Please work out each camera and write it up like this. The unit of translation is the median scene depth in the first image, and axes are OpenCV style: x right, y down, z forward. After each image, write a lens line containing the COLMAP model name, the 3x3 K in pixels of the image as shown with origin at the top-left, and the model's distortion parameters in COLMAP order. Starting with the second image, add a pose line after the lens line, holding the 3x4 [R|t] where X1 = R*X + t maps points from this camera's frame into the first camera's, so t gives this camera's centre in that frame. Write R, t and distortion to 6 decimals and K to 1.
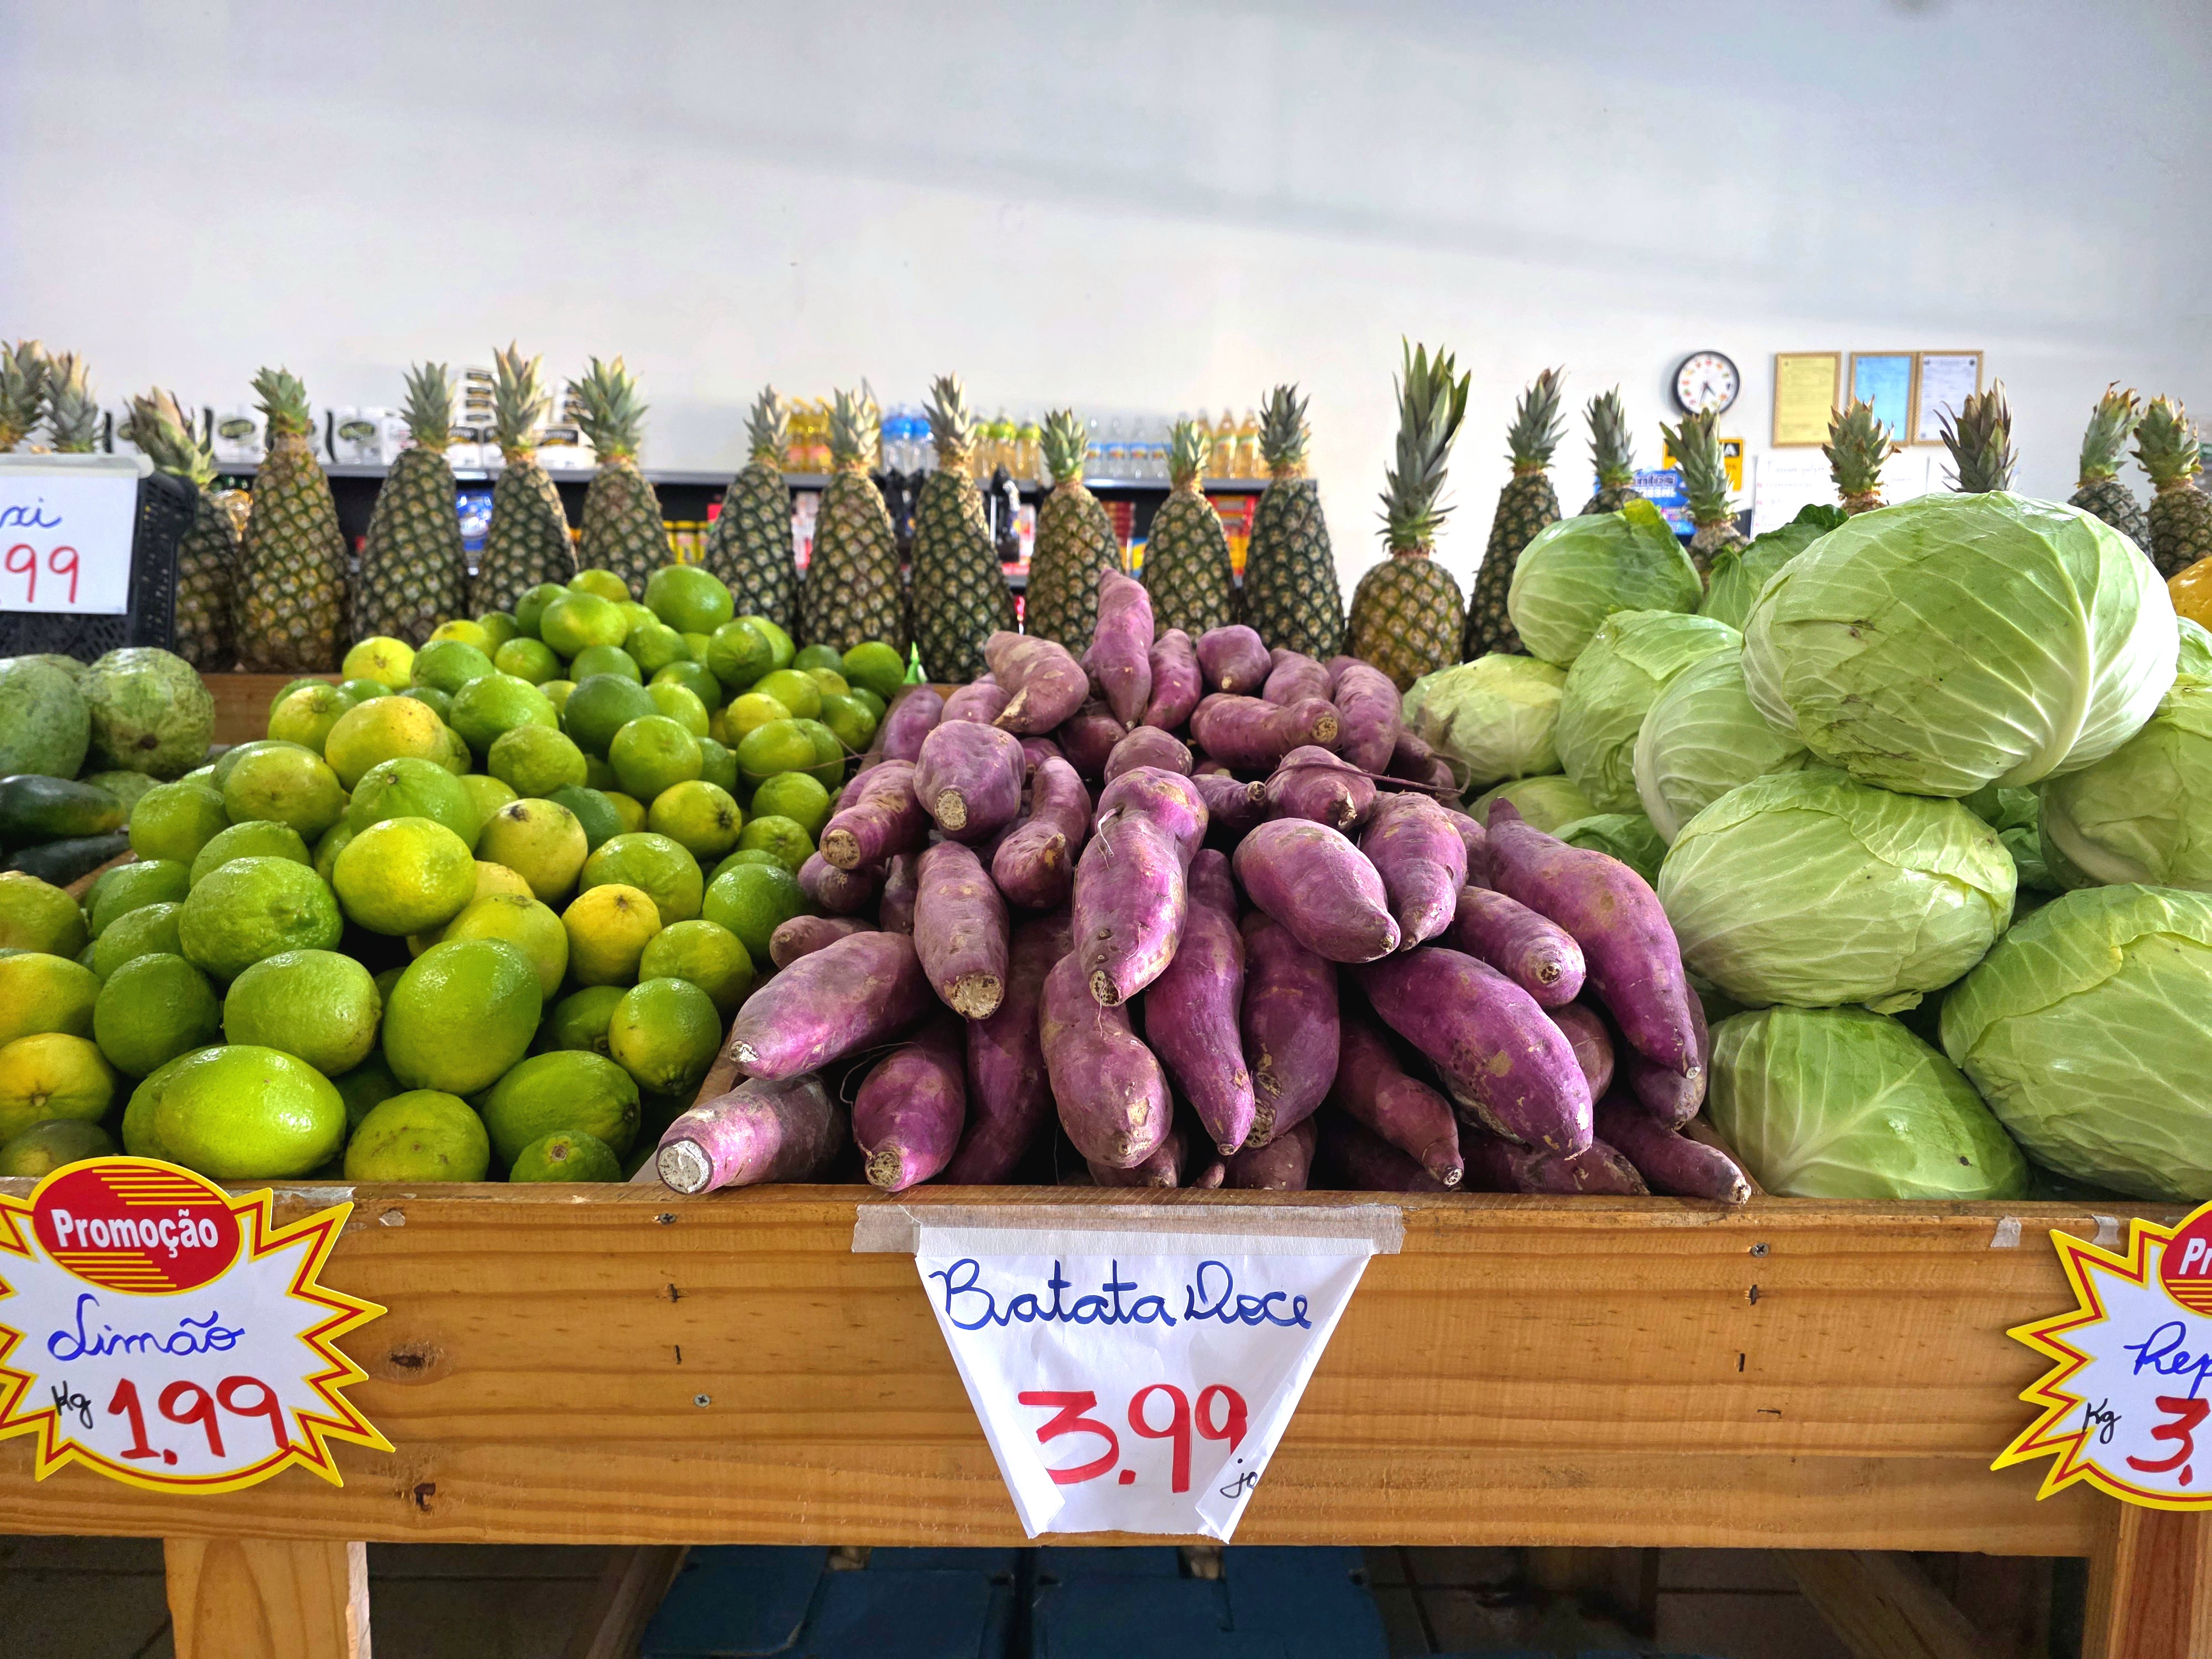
lens RADIAL K [[1485.6, 0, 1106.0], [0, 1485.6, 829.5], [0, 0, 1]] dist [0.069551, -0.082496]
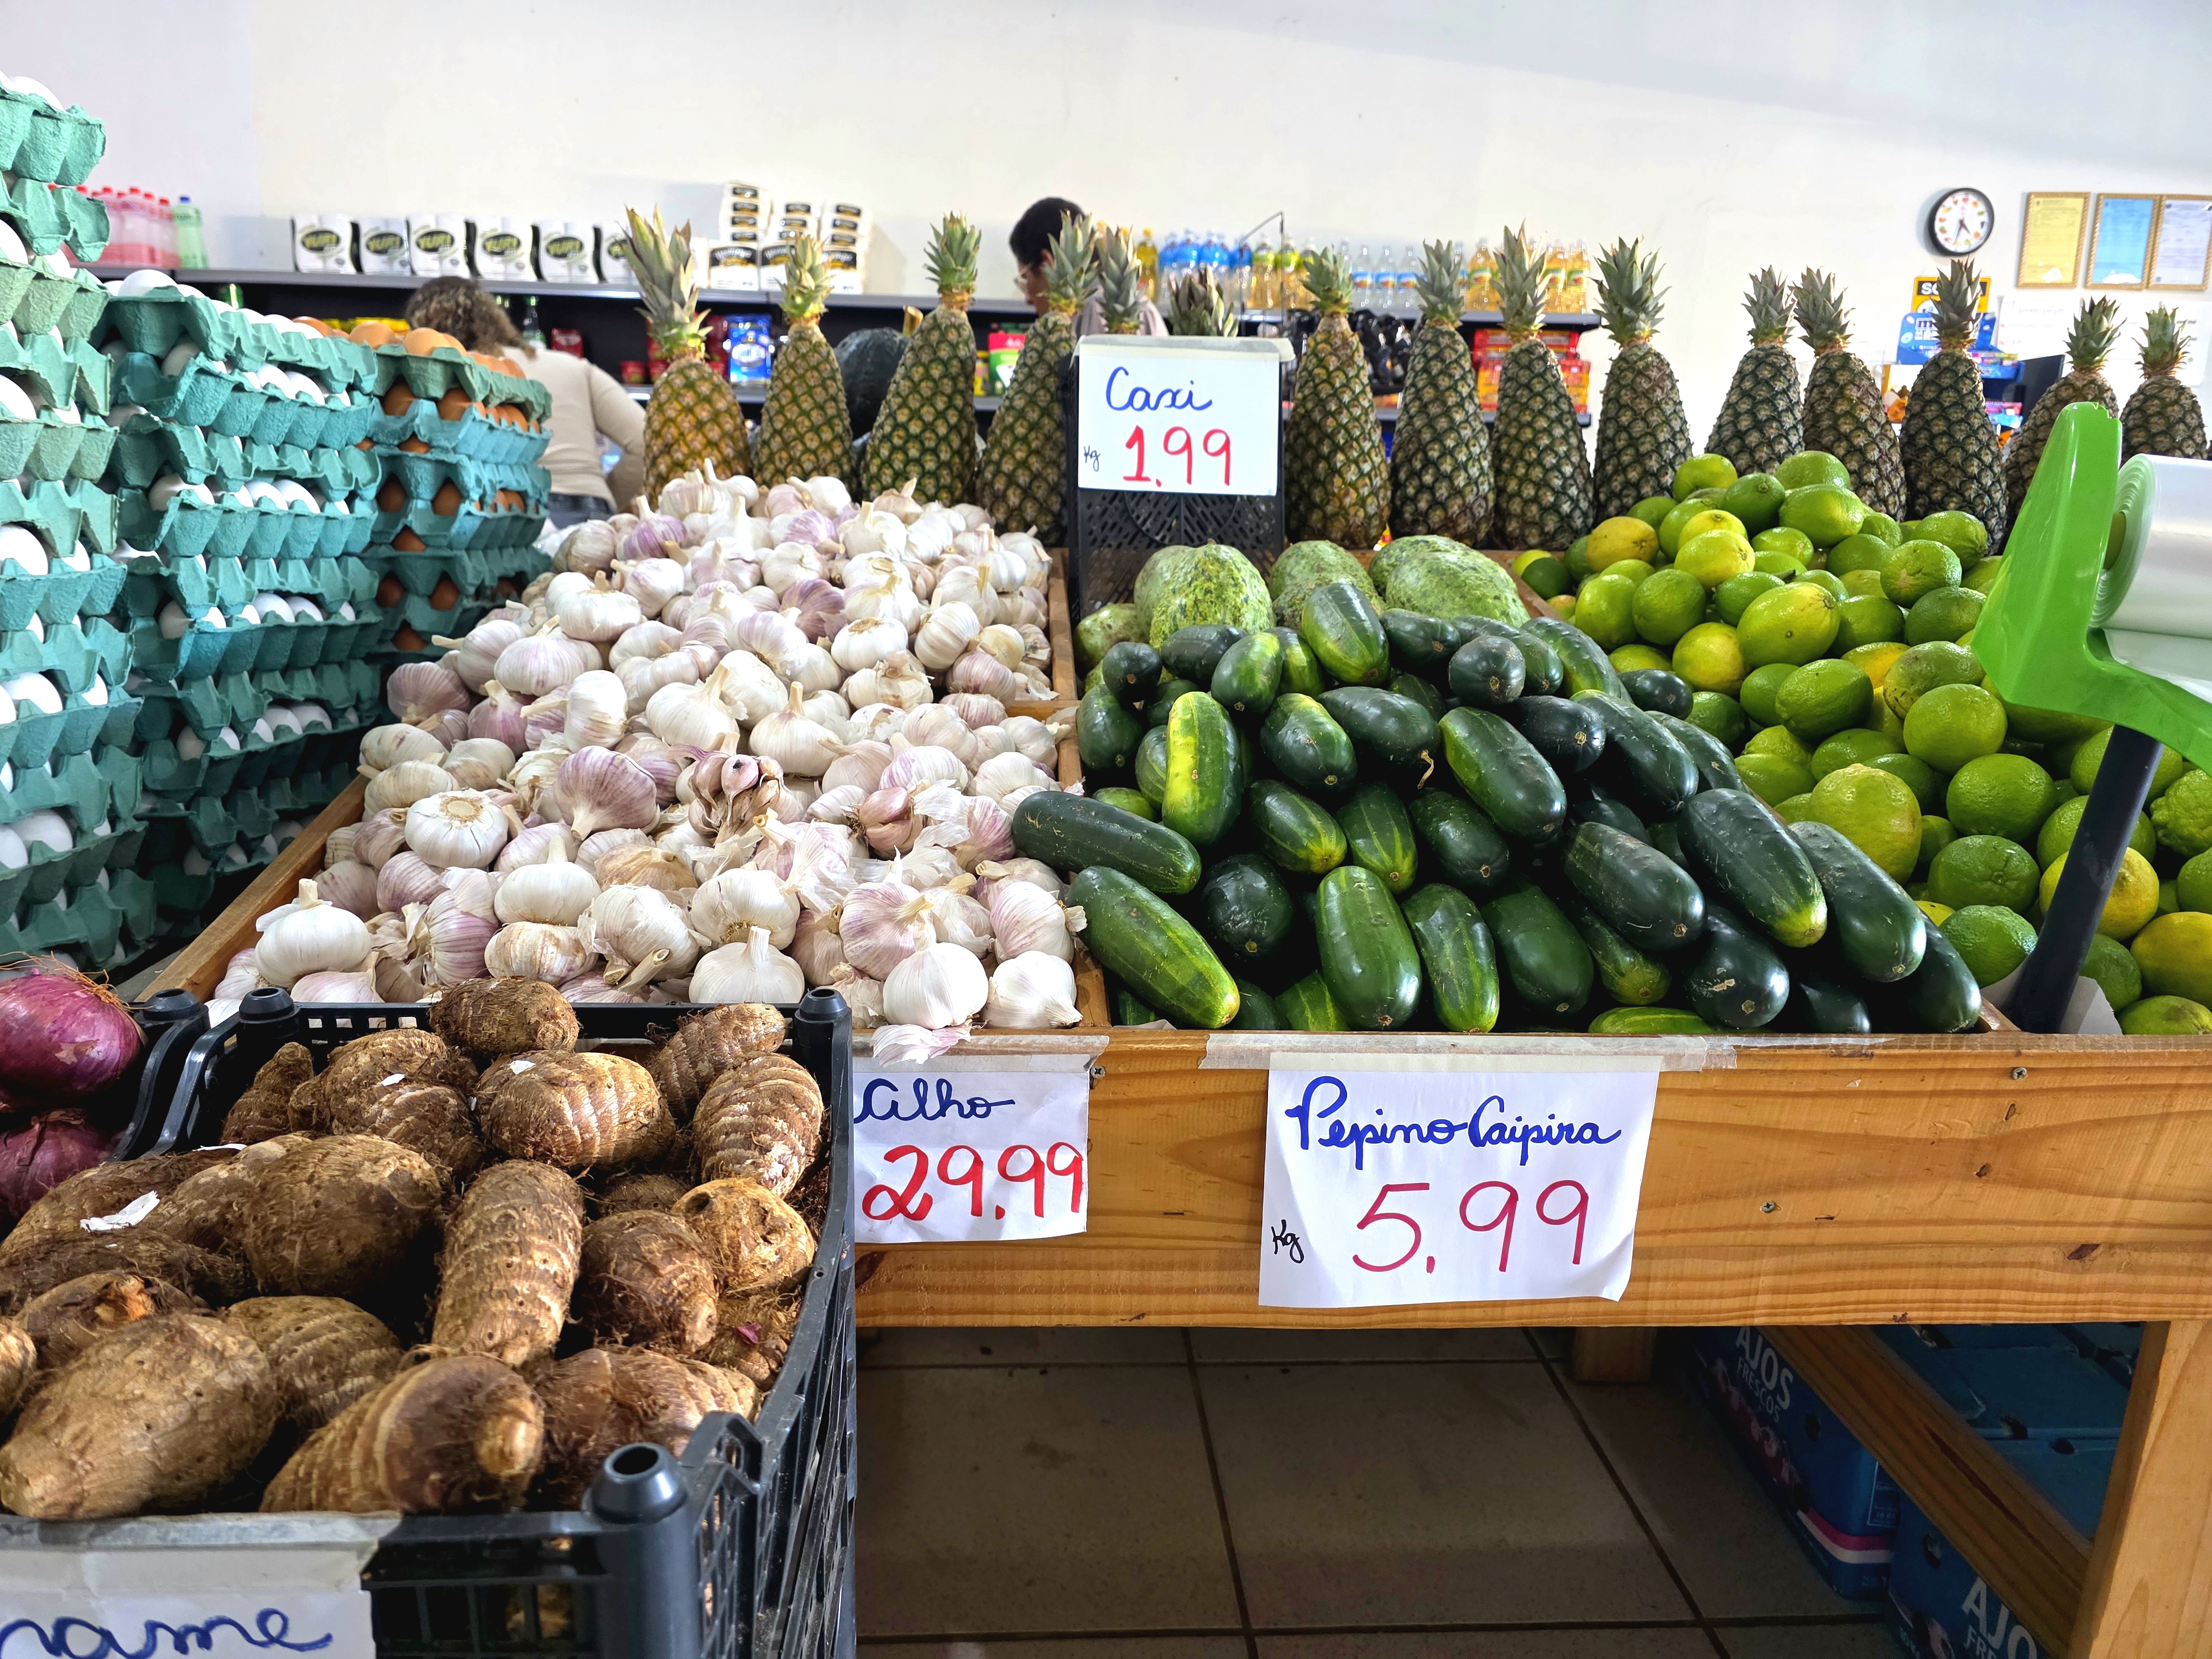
lens RADIAL K [[1474.8, 0, 1106.0], [0, 1474.8, 829.5], [0, 0, 1]] dist [0.061561, -0.061889]
pose [[0.998286, -0.004281, 0.058363, -0.250278], [-0.002821, 0.992642, 0.121056, -0.010559], [-0.058452, -0.121013, 0.990928, -0.017174]]
